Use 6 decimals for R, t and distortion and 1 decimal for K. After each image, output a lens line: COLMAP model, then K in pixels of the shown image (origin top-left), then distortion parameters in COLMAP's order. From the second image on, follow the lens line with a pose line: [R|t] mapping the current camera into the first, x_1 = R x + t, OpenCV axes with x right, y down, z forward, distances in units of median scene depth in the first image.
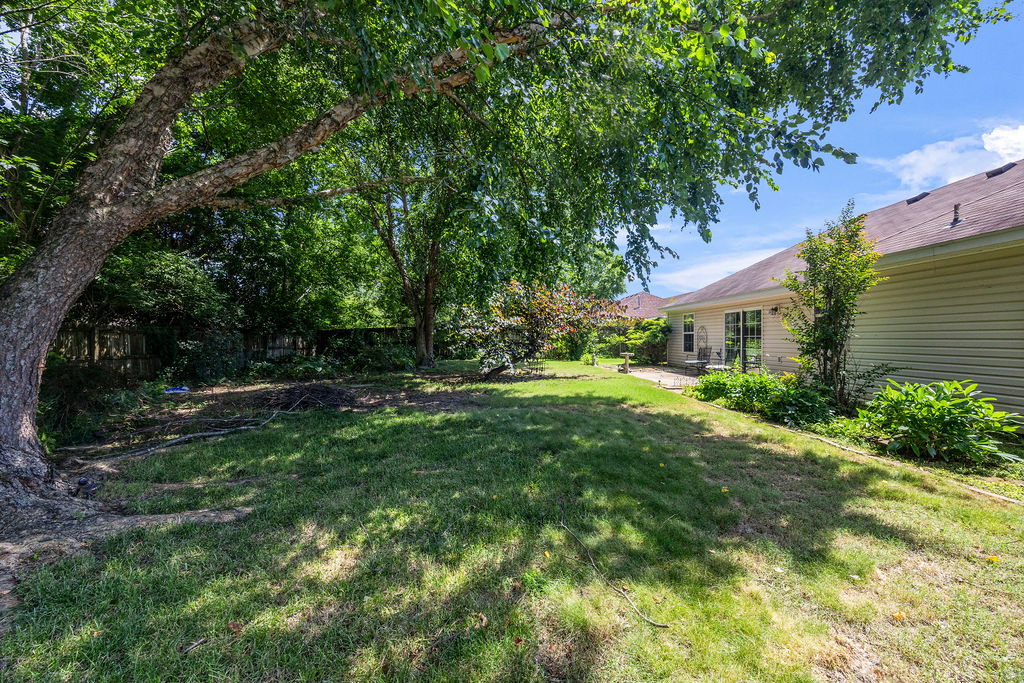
lens RADIAL K [[385.9, 0, 508.2], [0, 385.9, 338.9], [0, 0, 1]] dist [-0.003753, -0.000242]
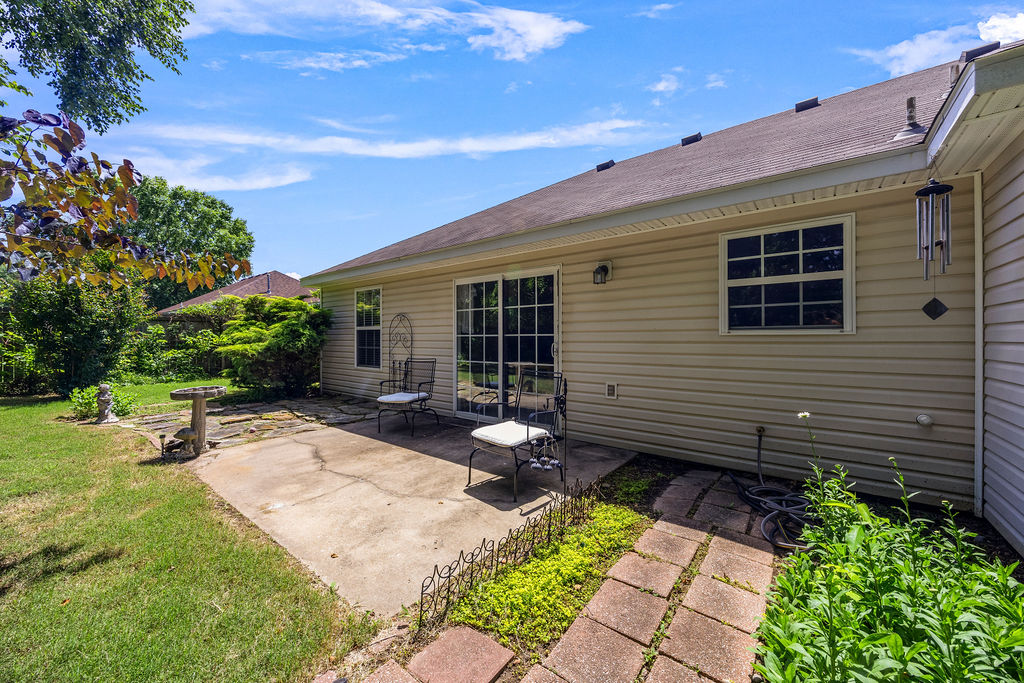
lens RADIAL K [[385.9, 0, 508.2], [0, 385.9, 338.9], [0, 0, 1]] dist [-0.003753, -0.000242]
pose [[0.641398, -0.004866, 0.767193, 0.224713], [0.002572, 0.999988, 0.004192, -0.003525], [-0.767204, -0.000716, 0.641403, 0.598110]]
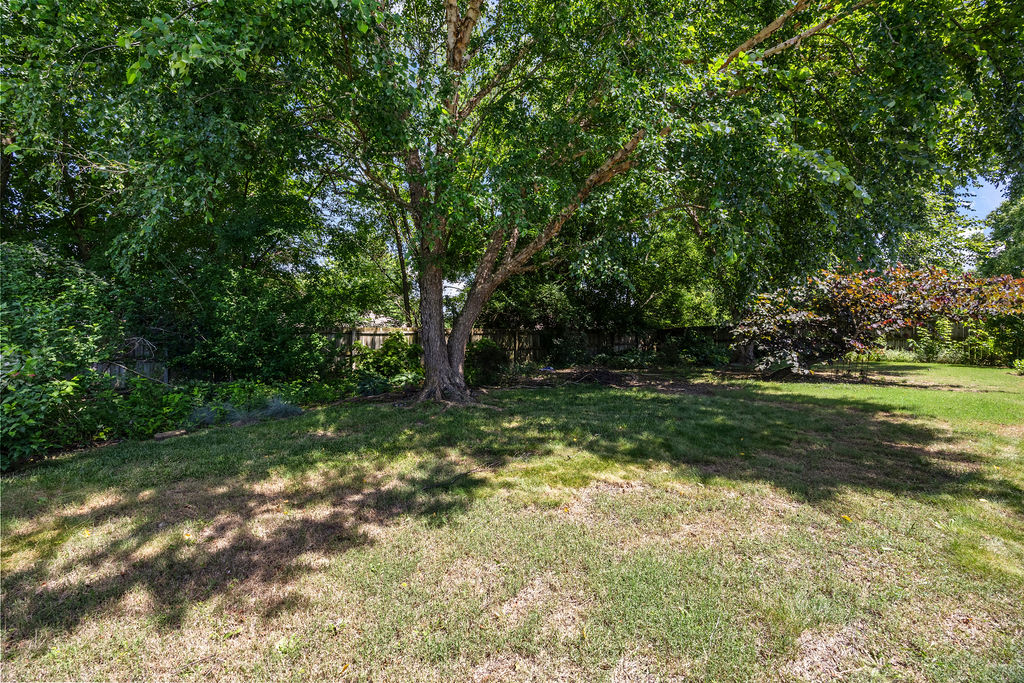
lens RADIAL K [[385.9, 0, 508.2], [0, 385.9, 338.9], [0, 0, 1]] dist [-0.003753, -0.000242]
pose [[0.607864, -0.001867, -0.794039, 0.233619], [0.006422, 0.999976, 0.002565, 0.000153], [0.794016, -0.006659, 0.607861, -0.085760]]
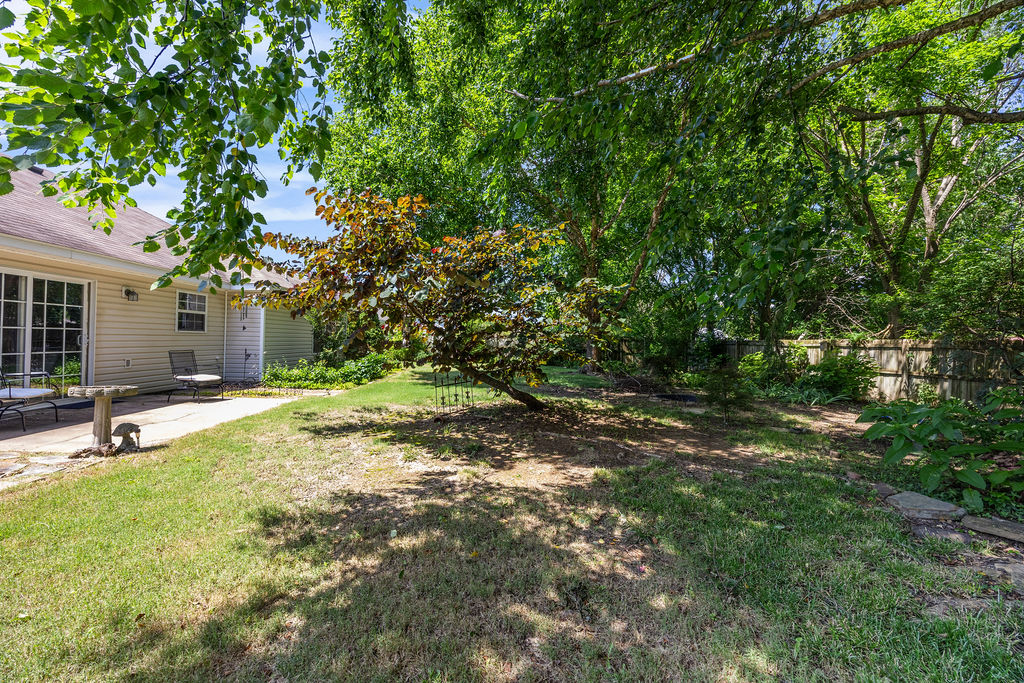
lens RADIAL K [[385.9, 0, 508.2], [0, 385.9, 338.9], [0, 0, 1]] dist [-0.003753, -0.000242]
pose [[-0.999639, -0.018294, -0.019701, 0.003997], [-0.018215, 0.999825, -0.004191, -0.001259], [0.019774, -0.003831, -0.999797, 1.275117]]
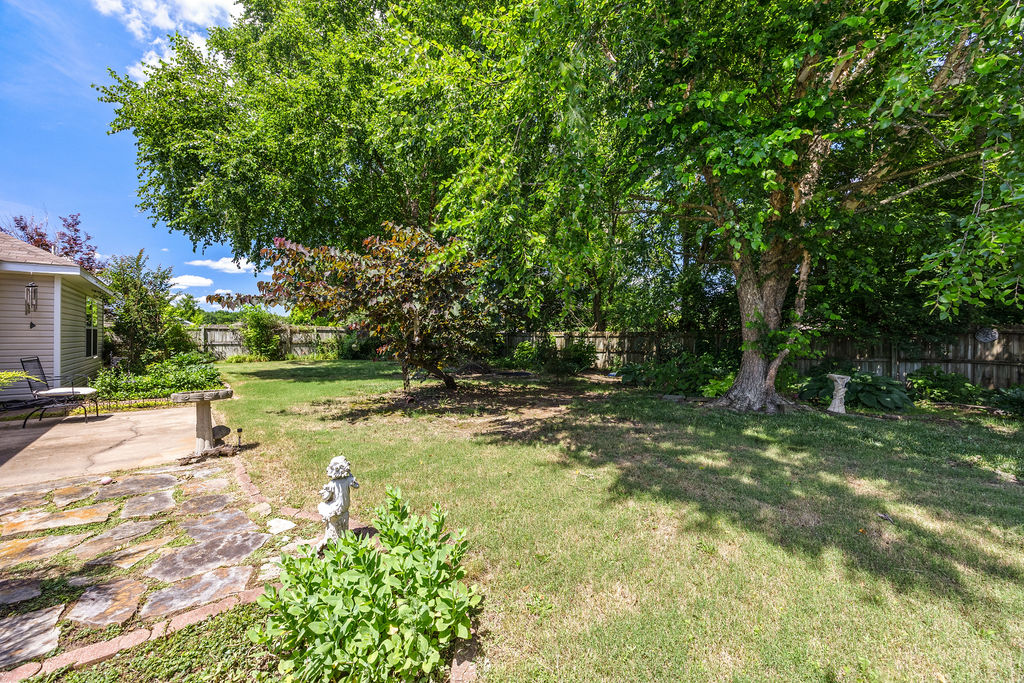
lens RADIAL K [[385.9, 0, 508.2], [0, 385.9, 338.9], [0, 0, 1]] dist [-0.003753, -0.000242]
pose [[-0.773876, 0.003566, -0.633327, 0.307770], [-0.002244, 0.999962, 0.008372, -0.002905], [0.633333, 0.007900, -0.773839, 1.347505]]
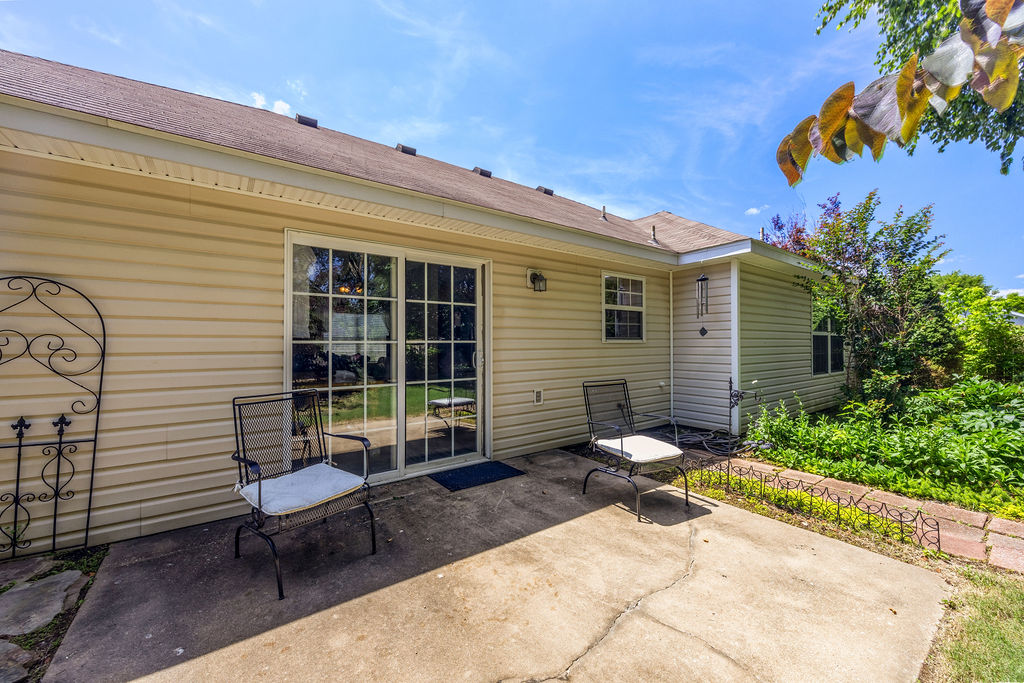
lens RADIAL K [[385.9, 0, 508.2], [0, 385.9, 338.9], [0, 0, 1]] dist [-0.003753, -0.000242]
pose [[-0.558682, 0.017889, 0.829189, 0.265626], [0.006116, 0.999829, -0.017449, -0.002507], [-0.829360, -0.004677, -0.558696, 0.933755]]
